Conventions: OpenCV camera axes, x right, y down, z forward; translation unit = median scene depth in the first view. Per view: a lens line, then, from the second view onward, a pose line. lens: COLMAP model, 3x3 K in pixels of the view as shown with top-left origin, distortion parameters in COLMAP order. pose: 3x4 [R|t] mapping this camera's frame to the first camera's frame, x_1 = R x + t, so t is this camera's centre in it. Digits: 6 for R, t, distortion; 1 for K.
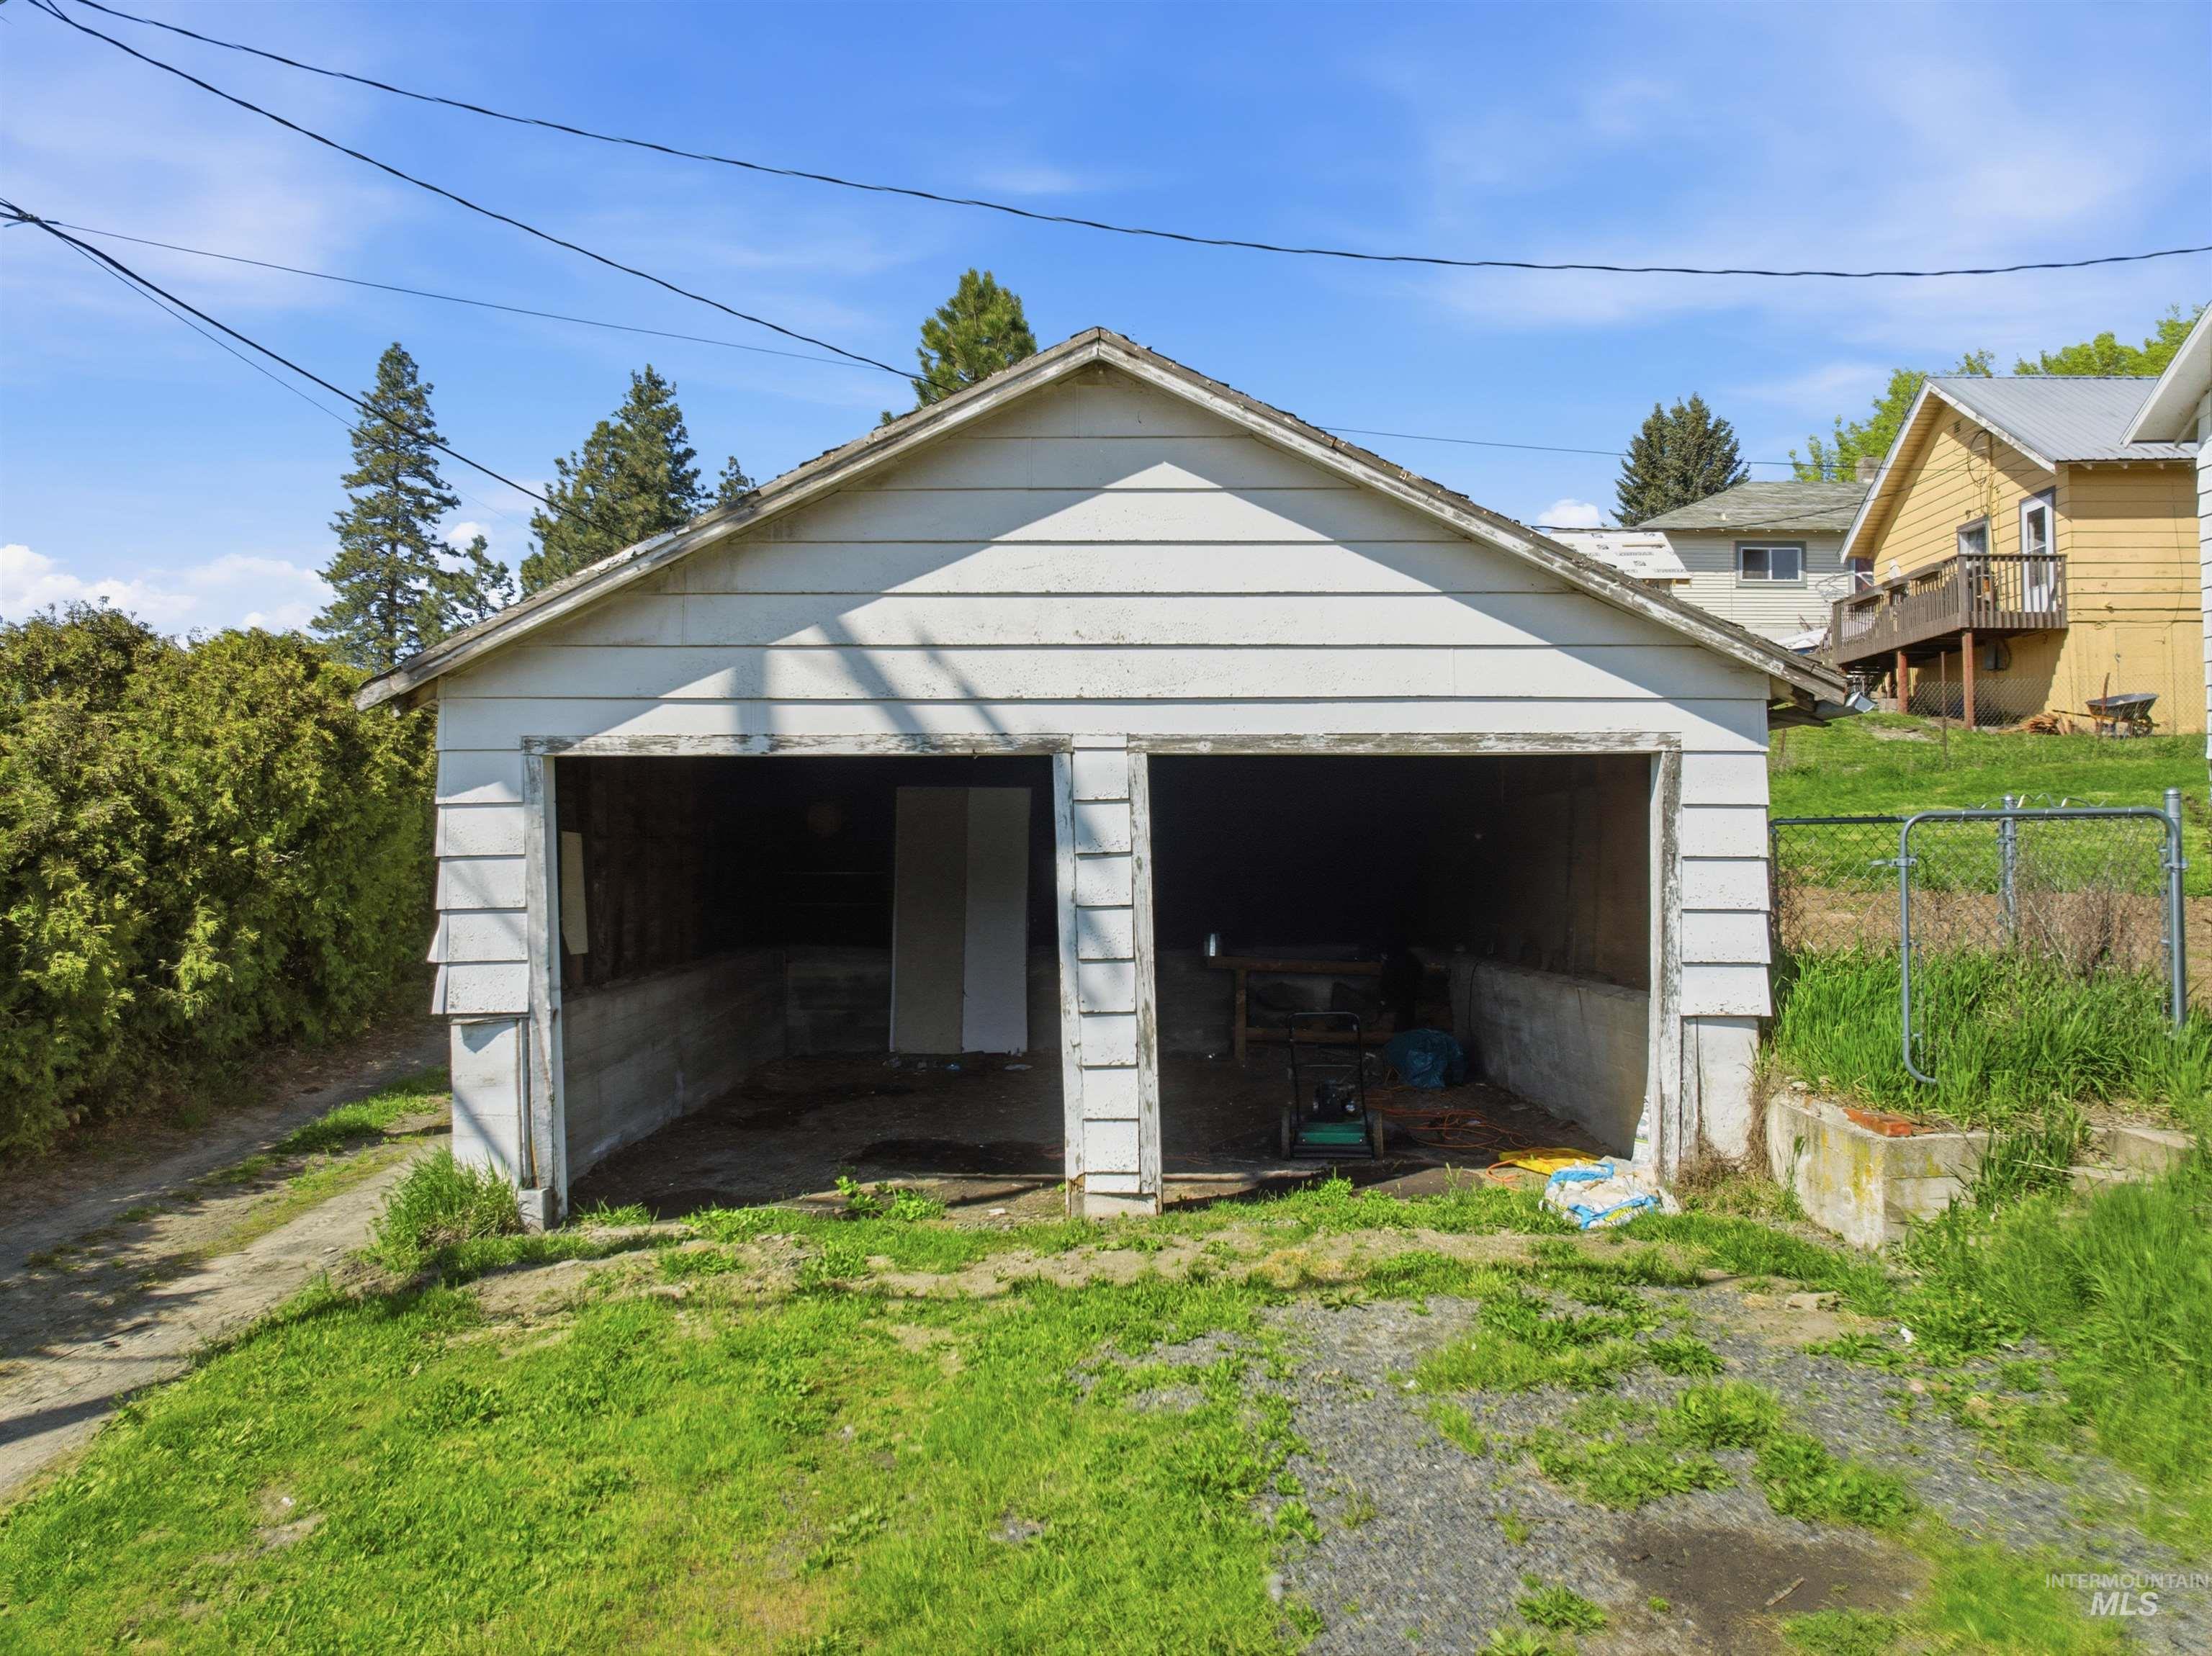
lens RADIAL K [[1552.4, 0, 1114.3], [0, 1552.4, 800.2], [0, 0, 1]] dist [-0.057636, 0.027621]
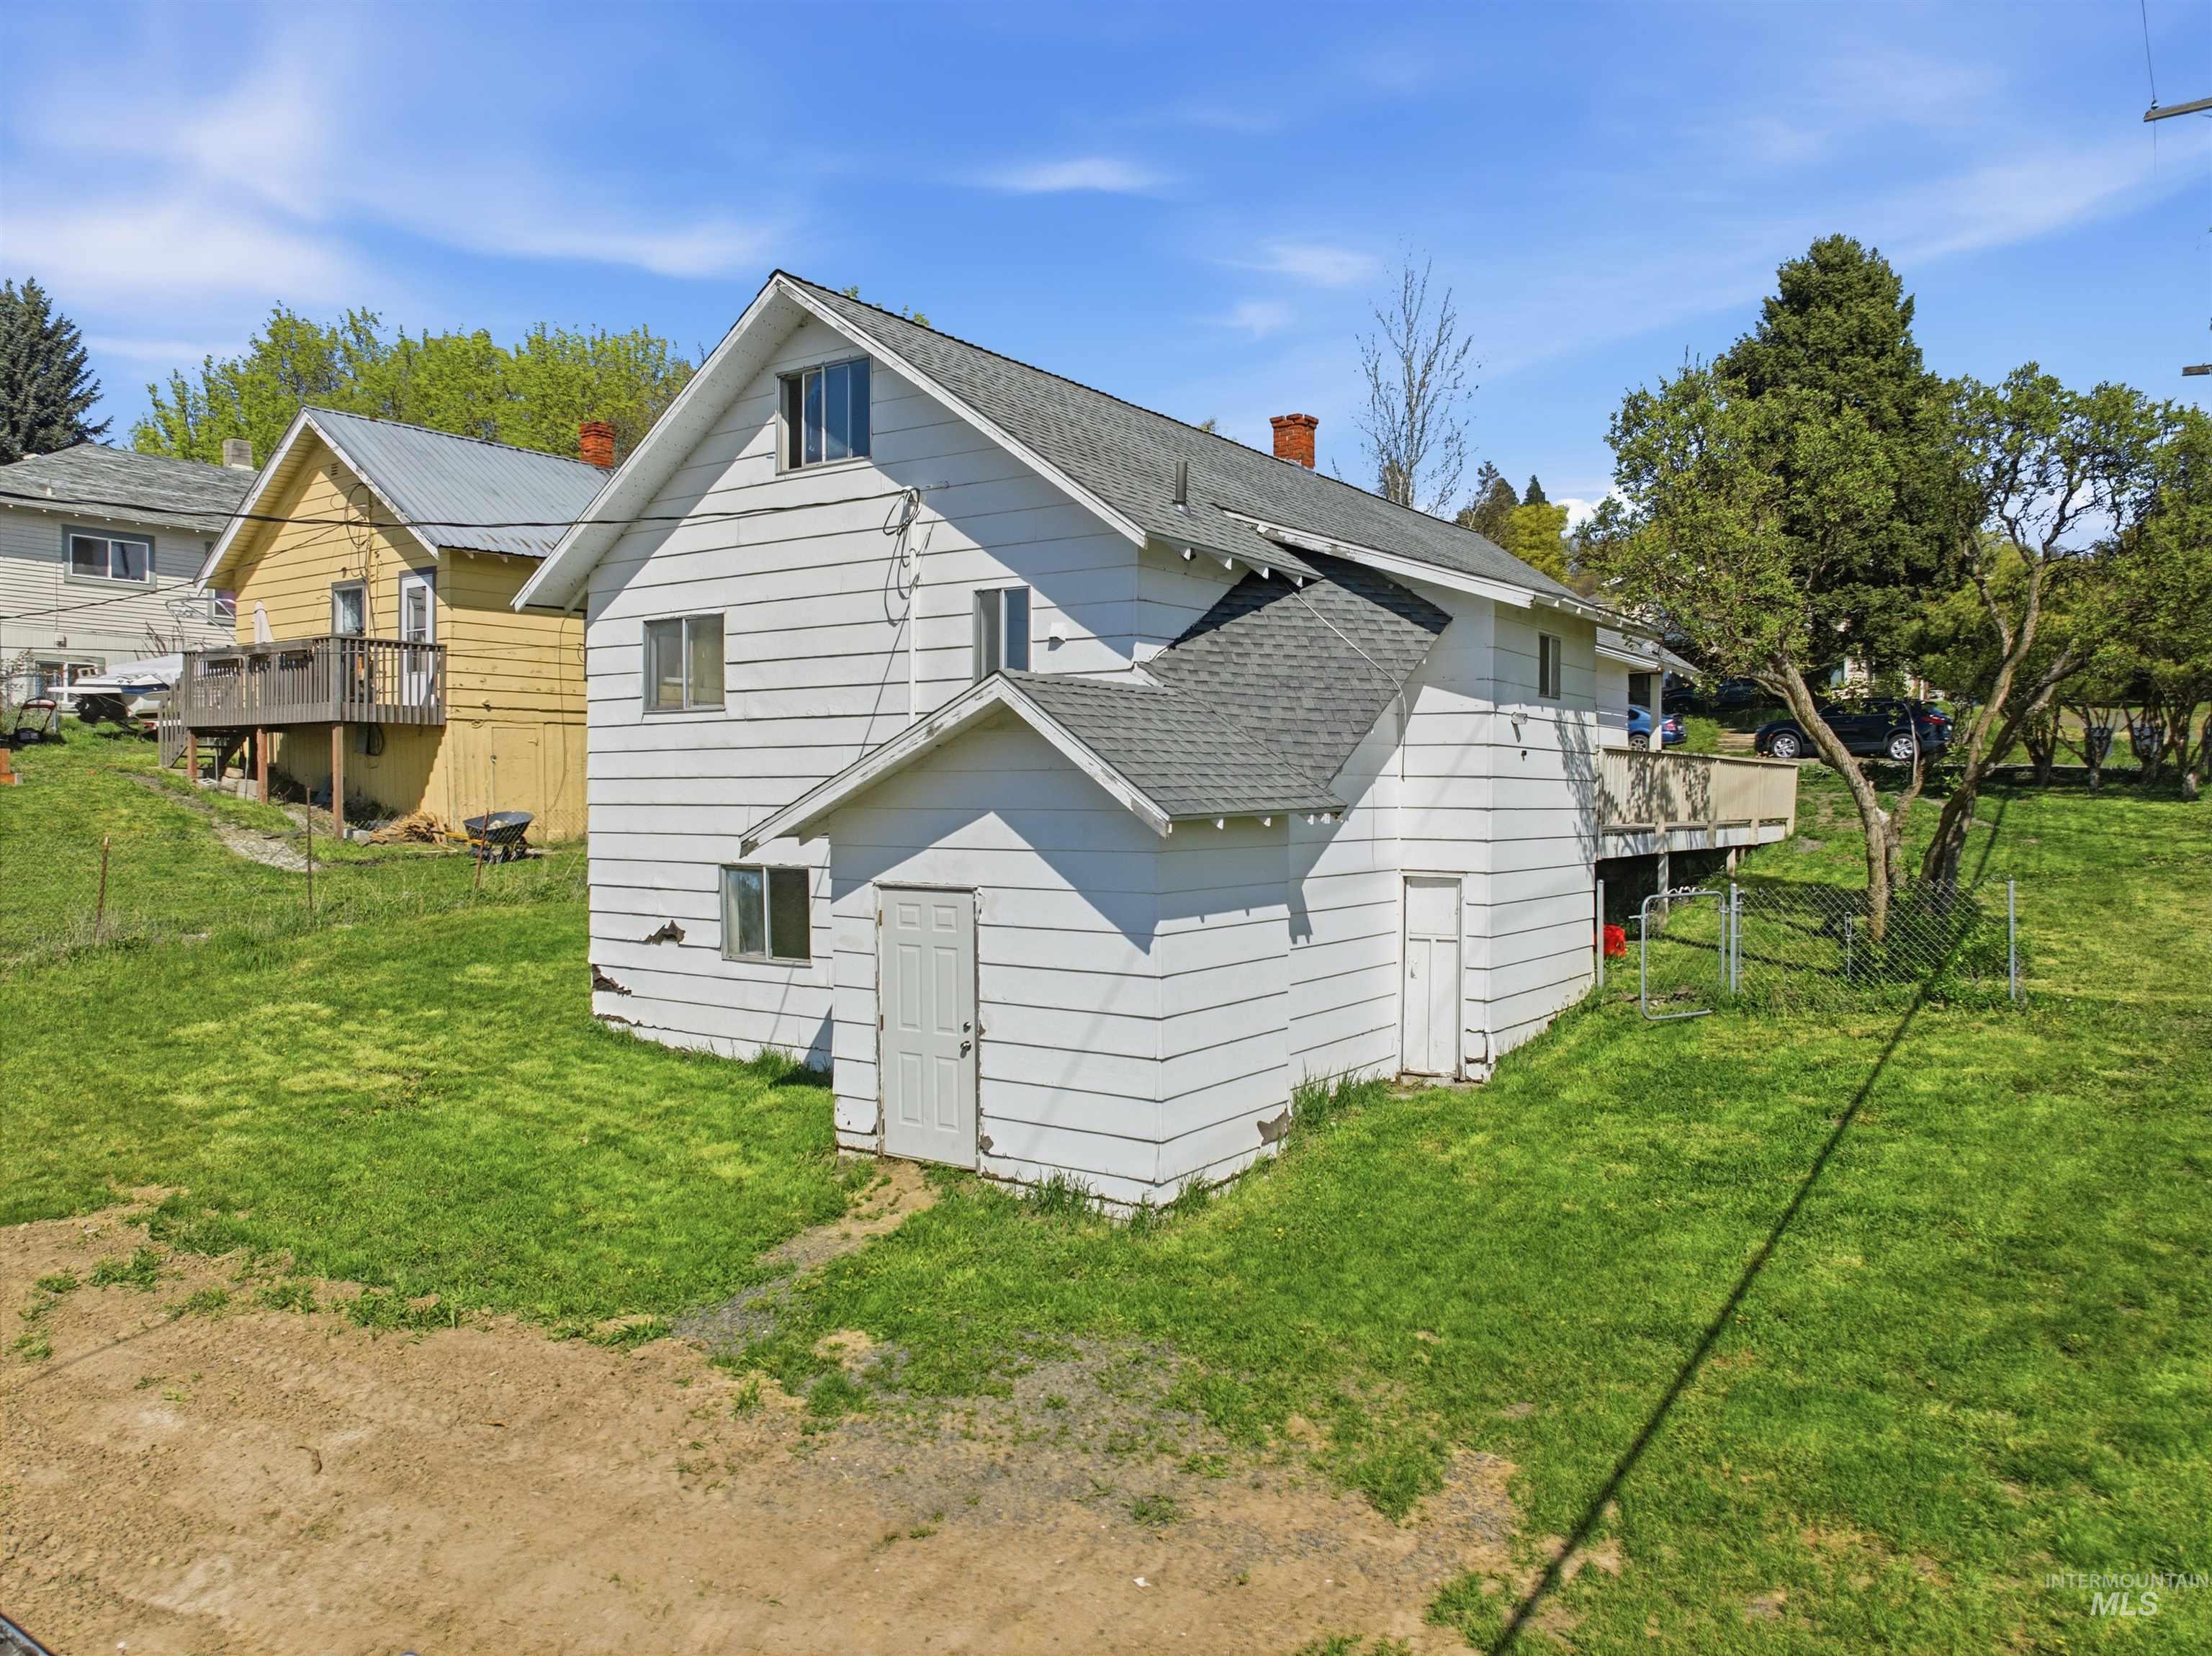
lens RADIAL K [[1552.4, 0, 1113.5], [0, 1552.4, 821.2], [0, 0, 1]] dist [-0.057636, 0.027621]
pose [[0.558578, -0.015671, 0.829304, 0.072511], [-0.038968, 0.998222, 0.045110, -0.106883], [-0.828536, -0.057513, 0.556974, 0.131737]]
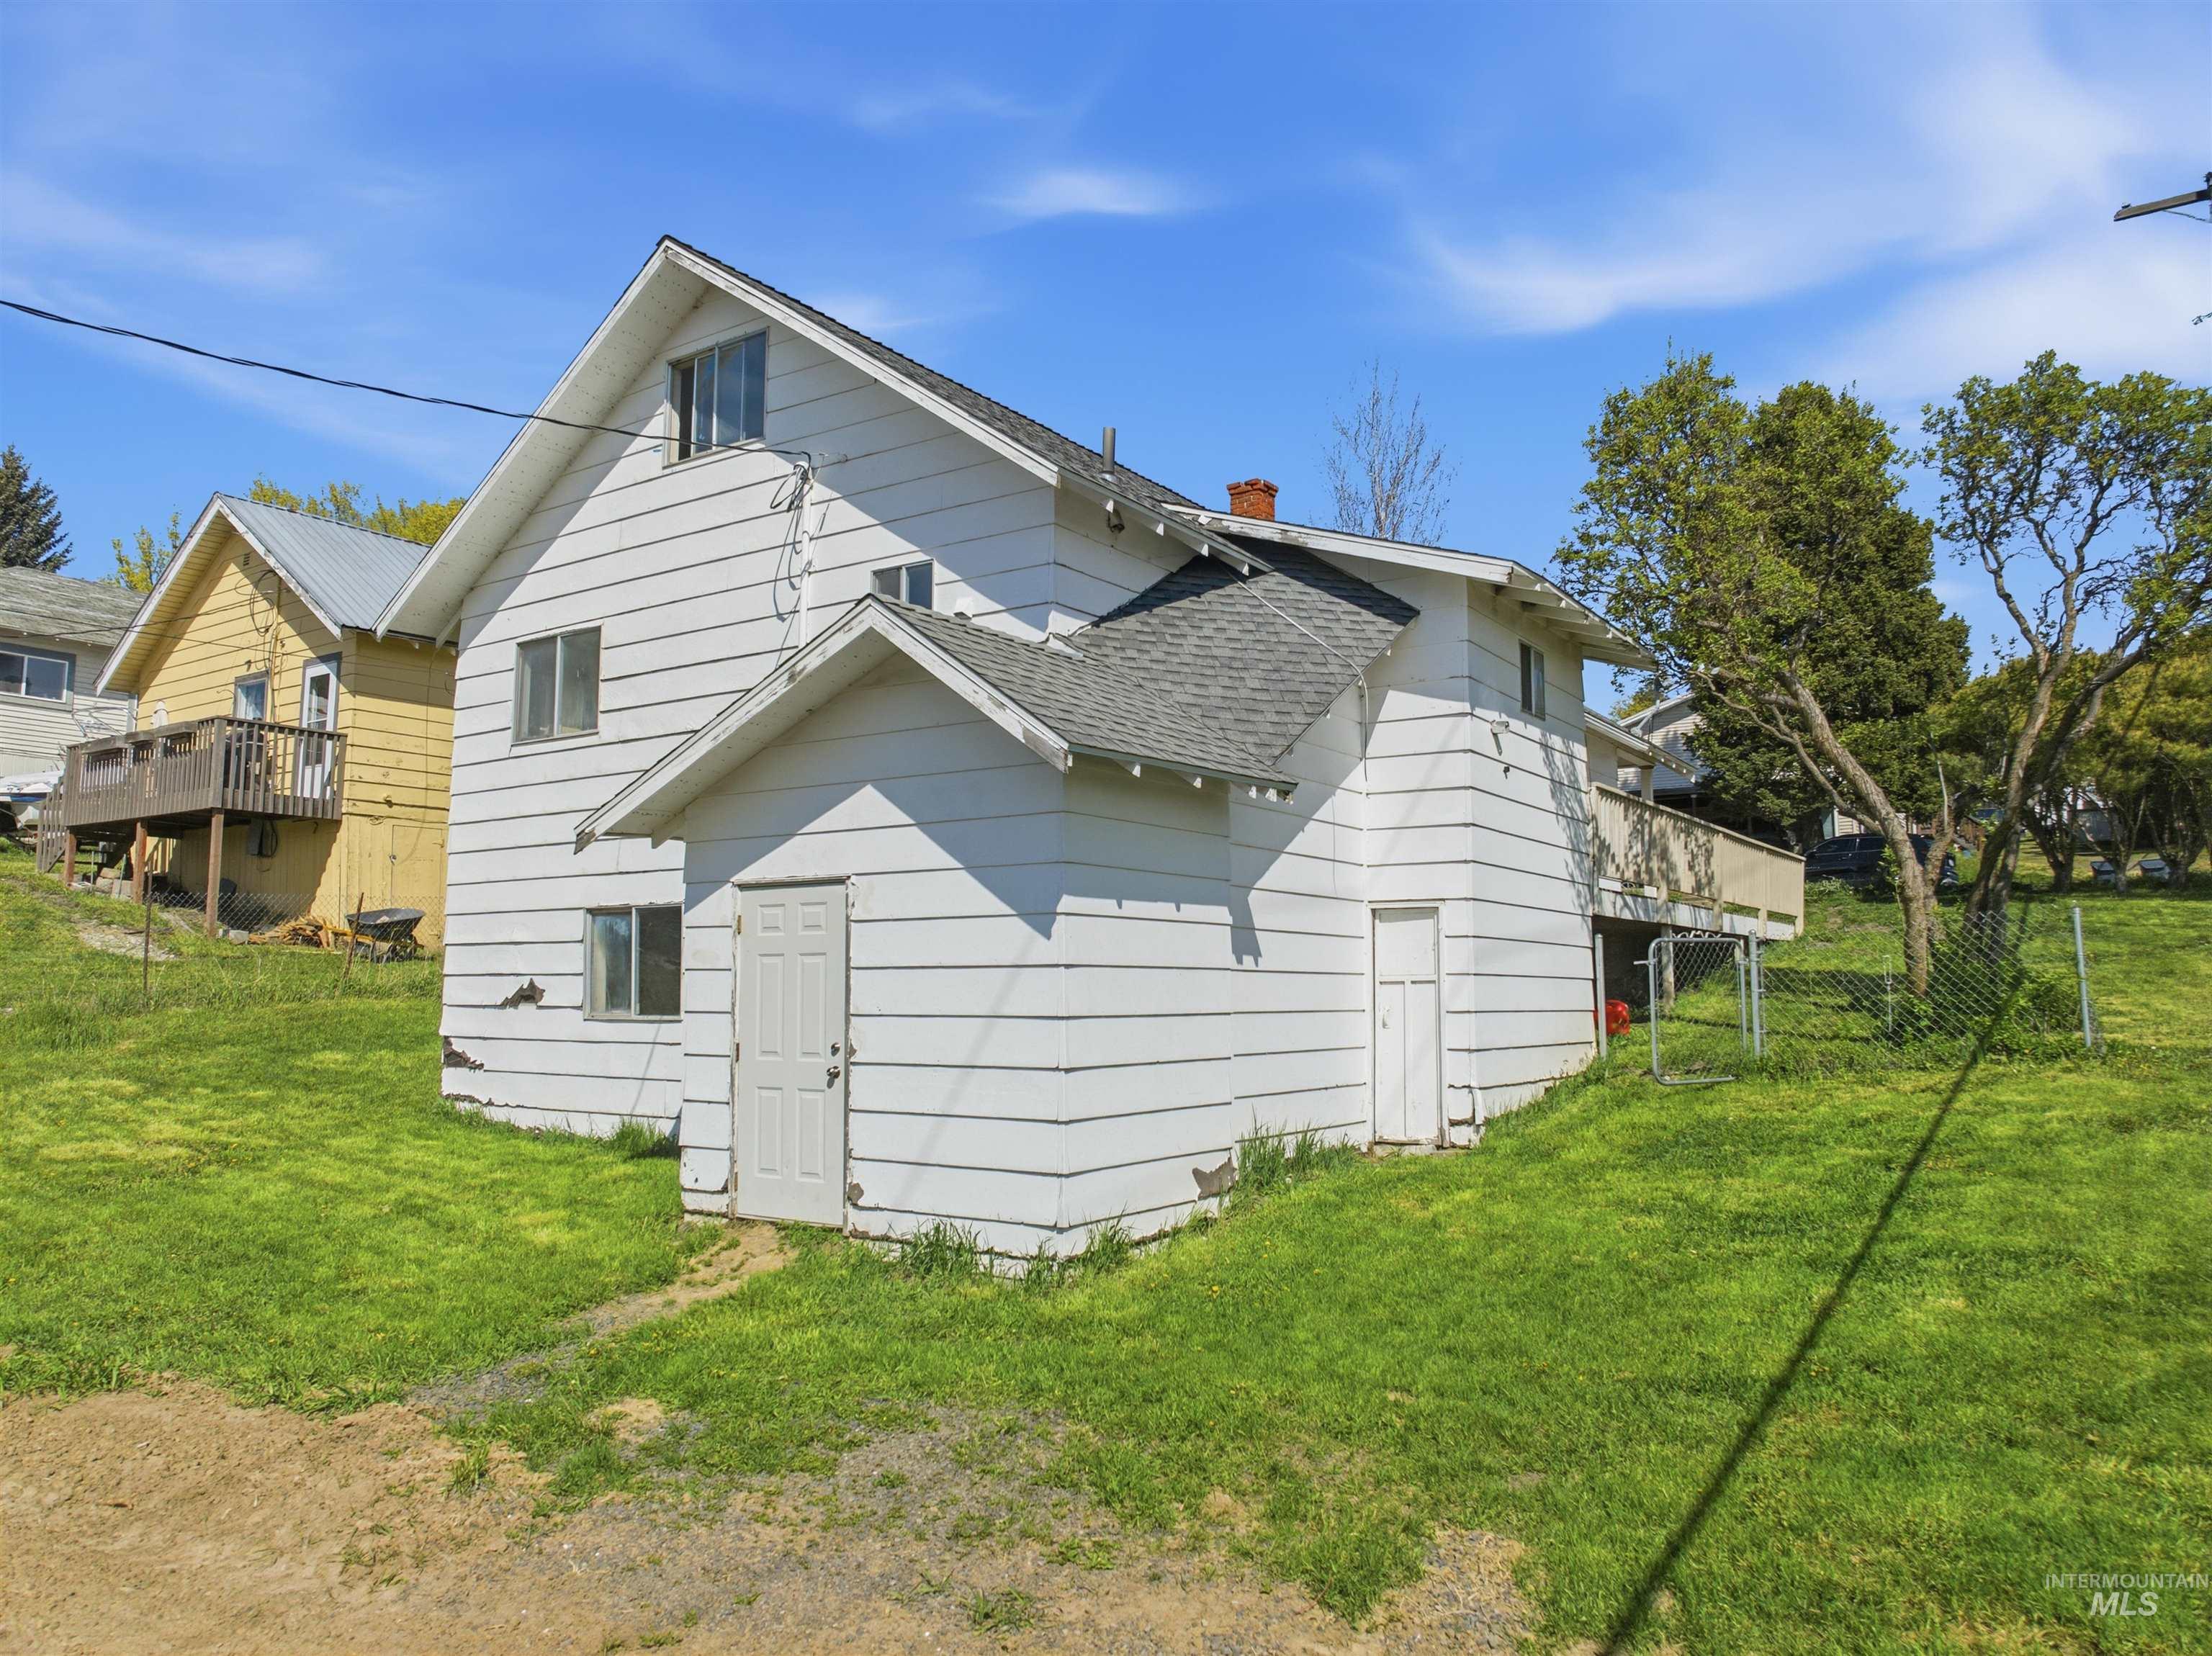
lens RADIAL K [[1552.4, 0, 1113.7], [0, 1552.4, 822.3], [0, 0, 1]] dist [-0.057636, 0.027621]
pose [[0.550432, 0.090486, 0.829962, 0.142676], [-0.039395, 0.995817, -0.082442, -0.054848], [-0.833950, 0.012683, 0.551694, 0.154240]]
